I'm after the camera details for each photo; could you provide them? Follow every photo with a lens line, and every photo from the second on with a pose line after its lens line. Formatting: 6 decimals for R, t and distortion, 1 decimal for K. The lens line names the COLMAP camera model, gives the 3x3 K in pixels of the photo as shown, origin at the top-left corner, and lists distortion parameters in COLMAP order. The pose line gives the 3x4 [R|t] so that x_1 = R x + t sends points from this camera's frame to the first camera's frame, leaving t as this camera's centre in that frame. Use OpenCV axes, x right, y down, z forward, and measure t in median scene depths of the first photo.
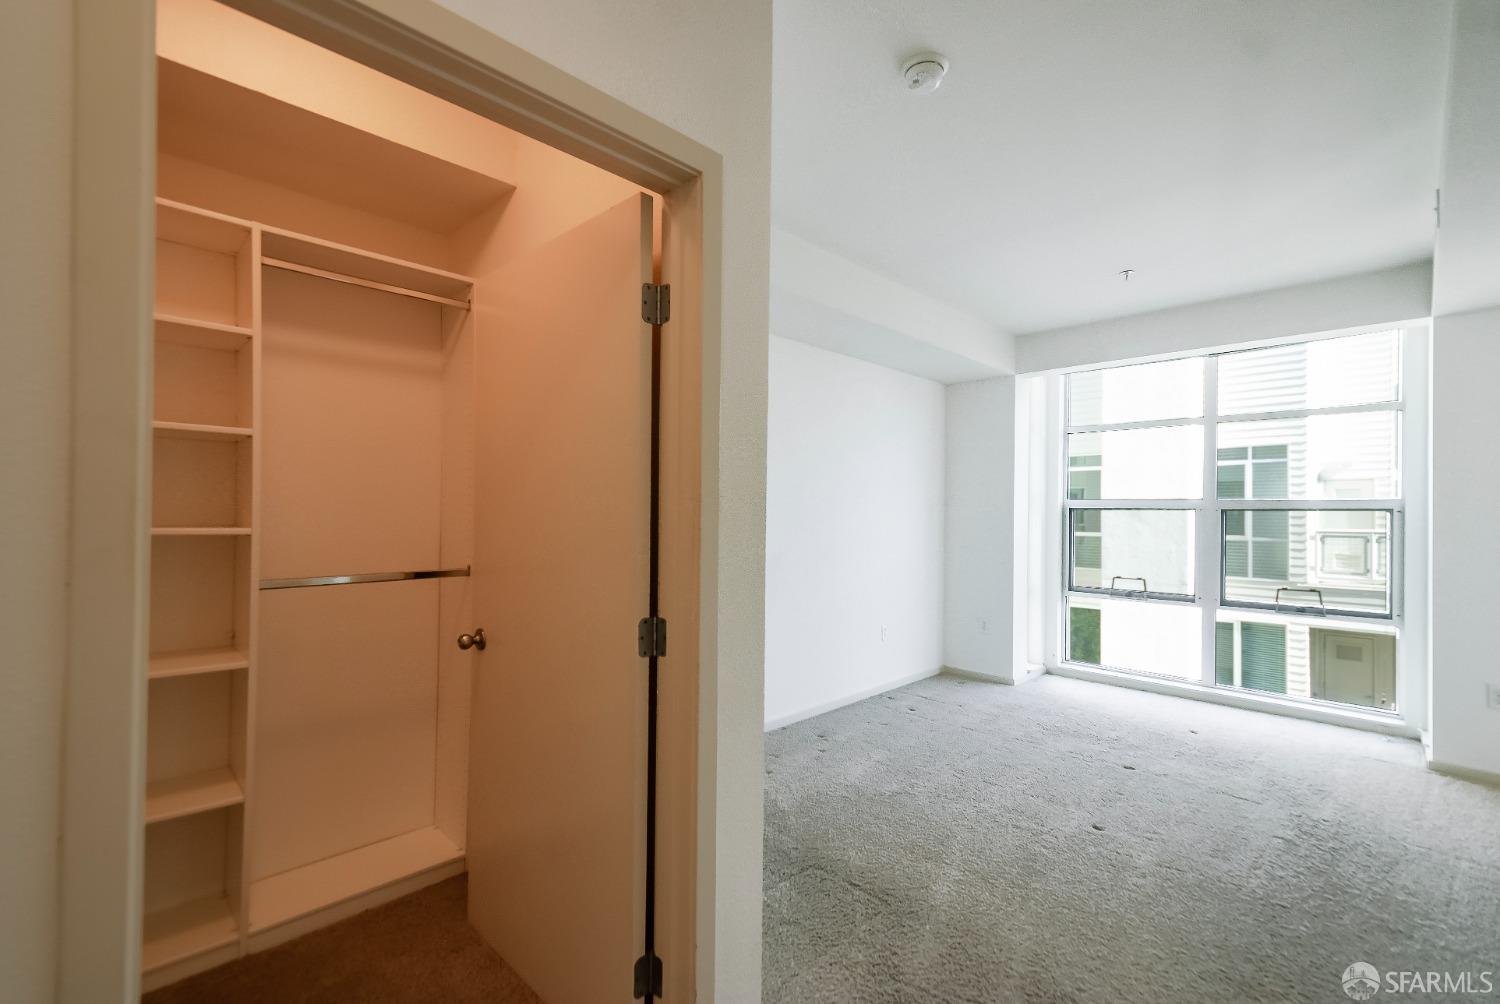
lens RADIAL K [[648.1, 0, 752.3], [0, 648.1, 507.4], [0, 0, 1]] dist [0.004481, 0.000240]
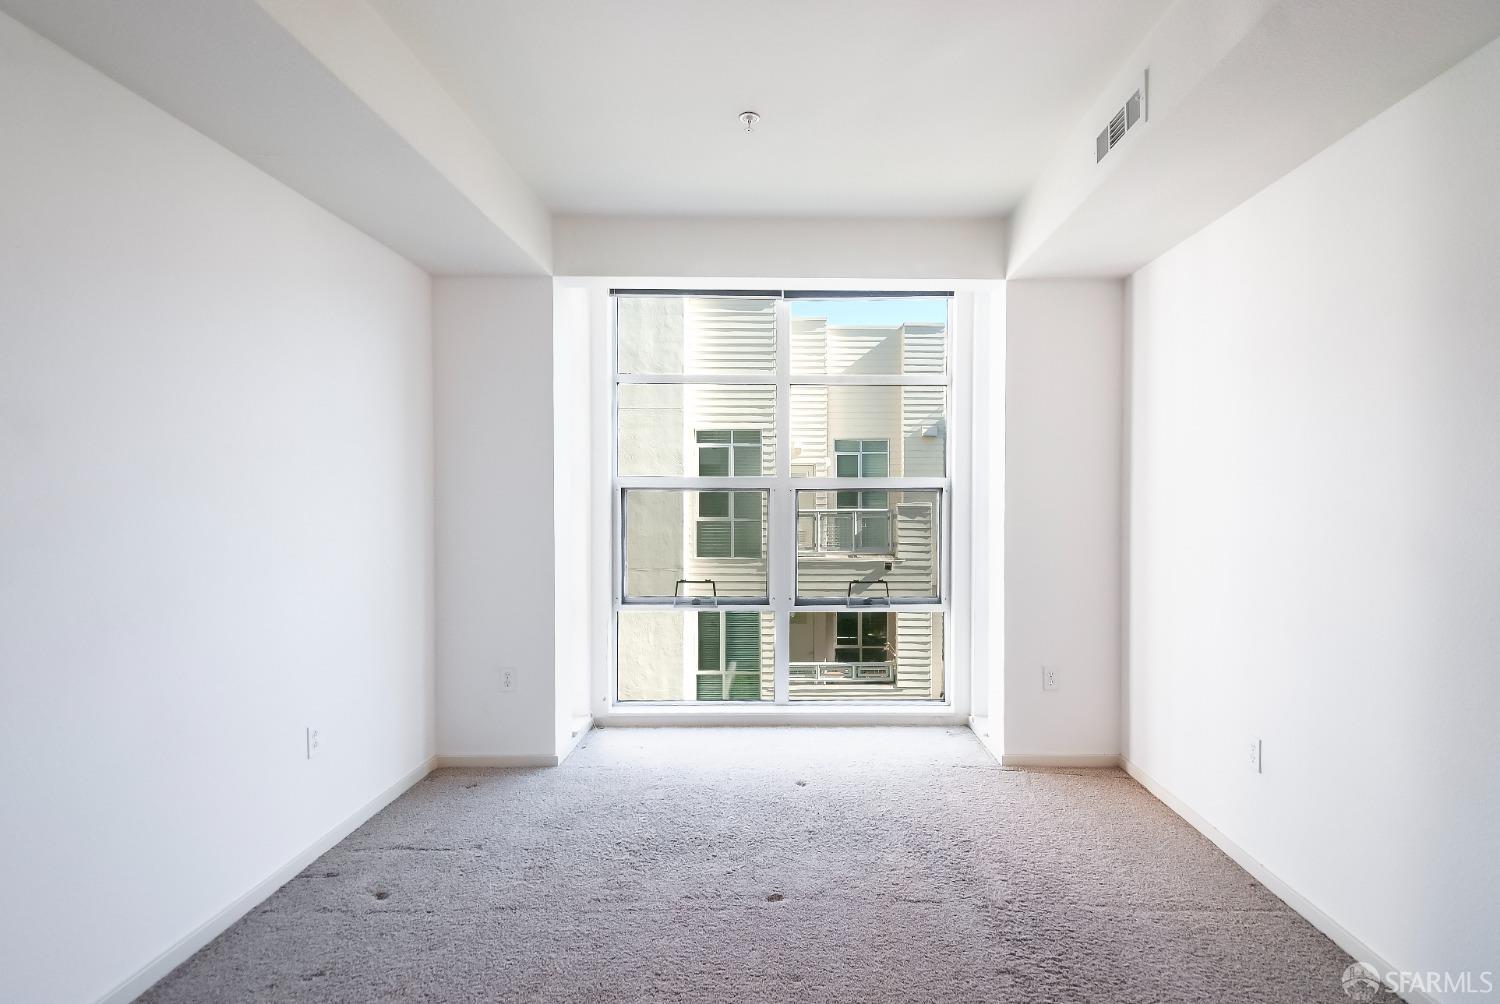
lens RADIAL K [[648.1, 0, 752.3], [0, 648.1, 507.4], [0, 0, 1]] dist [0.004481, 0.000240]
pose [[0.703389, -0.016567, 0.710612, 0.092399], [-0.000849, 0.999708, 0.024147, 0.006375], [-0.710804, -0.017588, 0.703170, 0.429903]]
